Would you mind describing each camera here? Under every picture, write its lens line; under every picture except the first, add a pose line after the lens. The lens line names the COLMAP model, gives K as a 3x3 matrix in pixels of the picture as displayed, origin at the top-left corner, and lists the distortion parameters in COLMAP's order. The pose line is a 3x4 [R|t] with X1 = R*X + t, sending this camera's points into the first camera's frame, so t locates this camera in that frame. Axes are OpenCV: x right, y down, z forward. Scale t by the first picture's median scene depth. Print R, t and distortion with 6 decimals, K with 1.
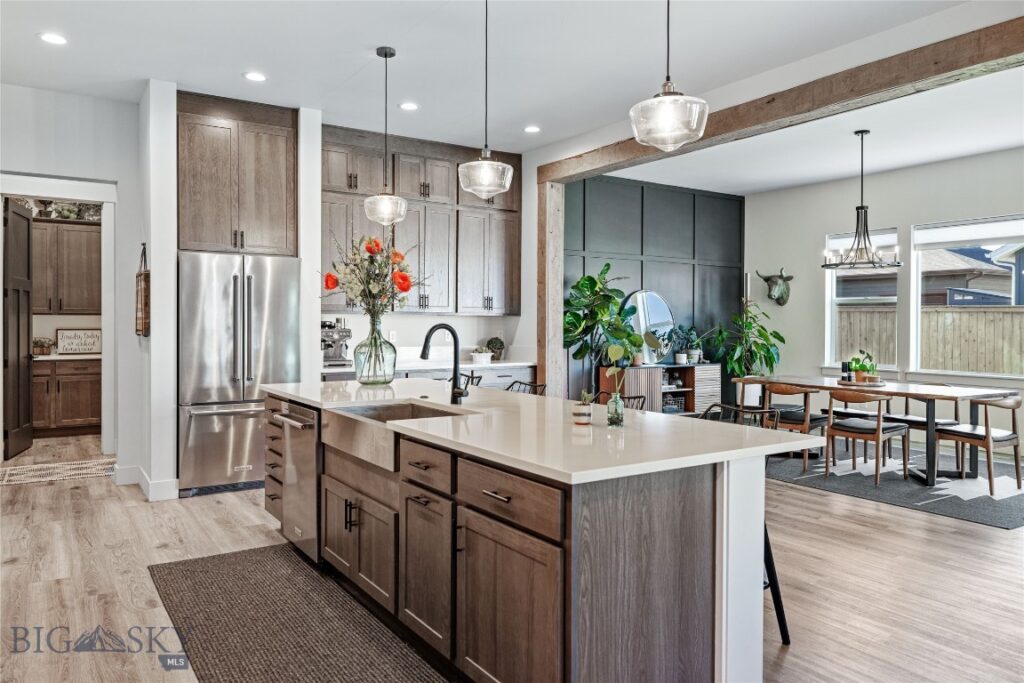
lens RADIAL K [[712.1, 0, 504.5], [0, 712.1, 330.3], [0, 0, 1]] dist [-0.001166, -0.001100]
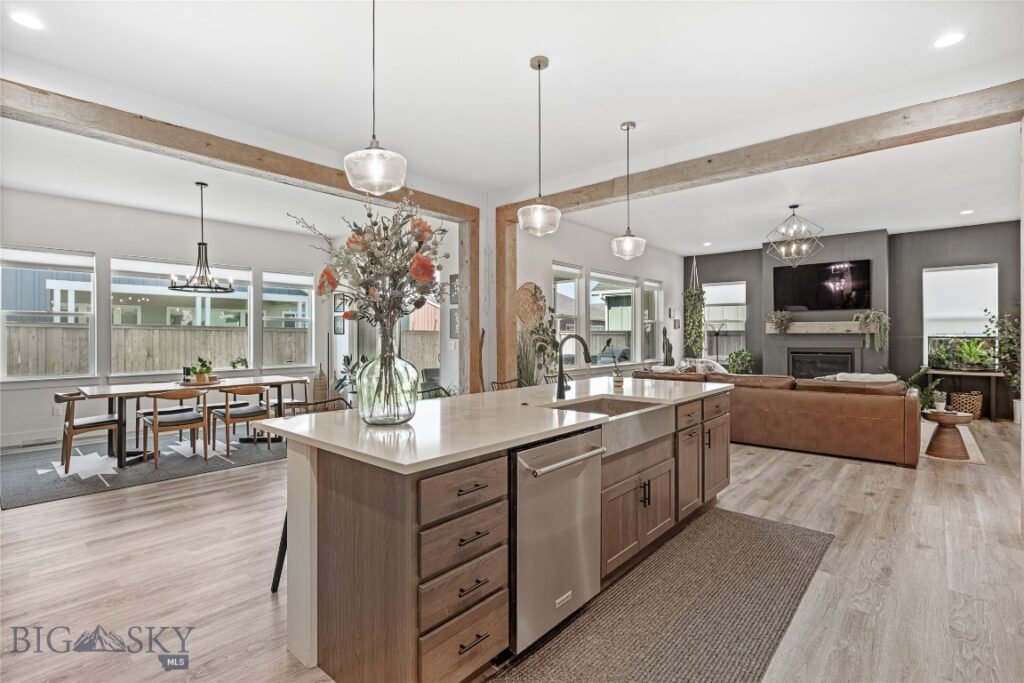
lens RADIAL K [[486.2, 0, 499.2], [0, 486.2, 338.6], [0, 0, 1]] dist [-0.010141, 0.000533]
pose [[-0.252977, -0.008551, 0.967435, -0.419613], [0.012082, 0.999855, 0.011996, -0.007386], [-0.967397, 0.014723, -0.252837, 0.639091]]
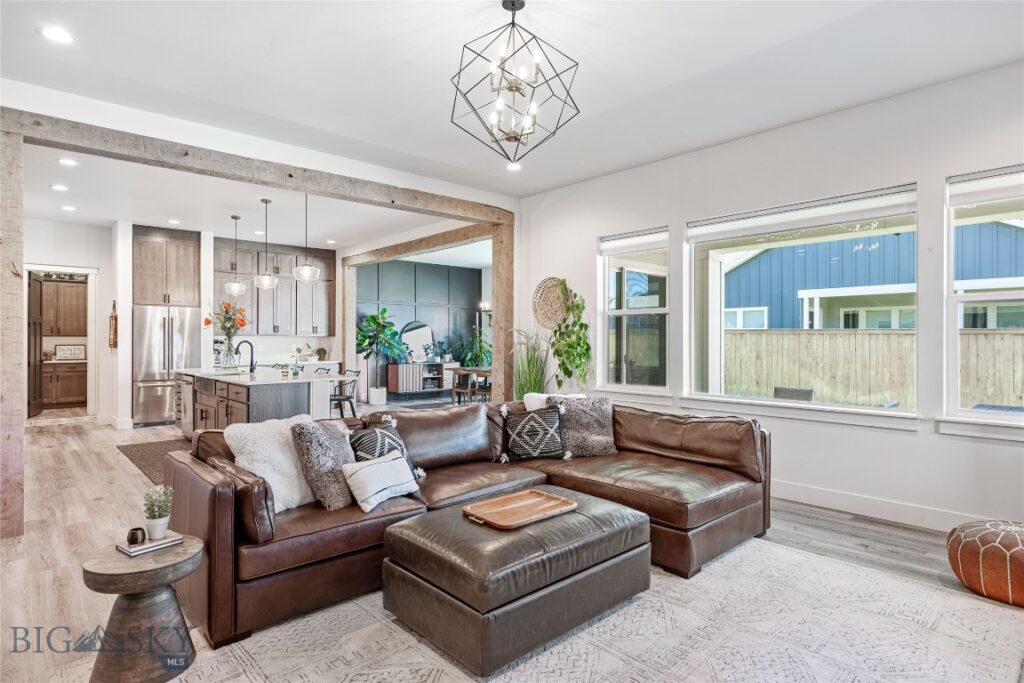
lens RADIAL K [[544.0, 0, 503.6], [0, 544.0, 339.5], [0, 0, 1]] dist [-0.003691, 0.001561]
pose [[0.987685, -0.003719, 0.156409, 0.244658], [0.005477, 0.999927, -0.010811, 0.005786], [-0.156358, 0.011535, 0.987633, -0.495098]]
